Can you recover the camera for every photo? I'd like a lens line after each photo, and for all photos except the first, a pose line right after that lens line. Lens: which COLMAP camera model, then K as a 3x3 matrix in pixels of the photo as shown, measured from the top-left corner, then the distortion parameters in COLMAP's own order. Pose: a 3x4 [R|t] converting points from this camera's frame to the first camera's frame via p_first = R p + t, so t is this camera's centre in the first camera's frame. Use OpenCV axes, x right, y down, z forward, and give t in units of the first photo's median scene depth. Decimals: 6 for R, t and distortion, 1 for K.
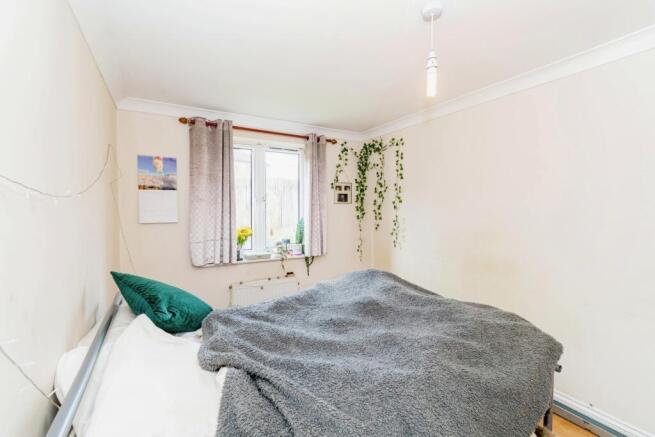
lens RADIAL K [[292.1, 0, 324.2], [0, 292.1, 209.0], [0, 0, 1]] dist [-0.001488, -0.000522]
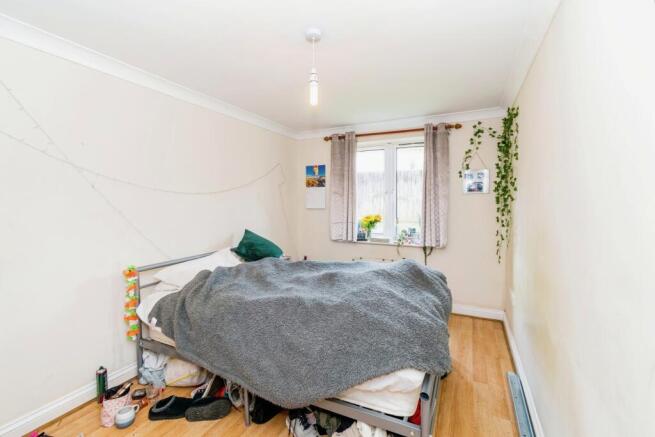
lens RADIAL K [[292.1, 0, 324.2], [0, 292.1, 209.0], [0, 0, 1]] dist [-0.001488, -0.000522]
pose [[0.560157, 0.021864, -0.828098, 0.620255], [-0.004435, 0.999716, 0.023396, 0.010916], [0.828375, -0.009433, 0.560095, 0.149762]]
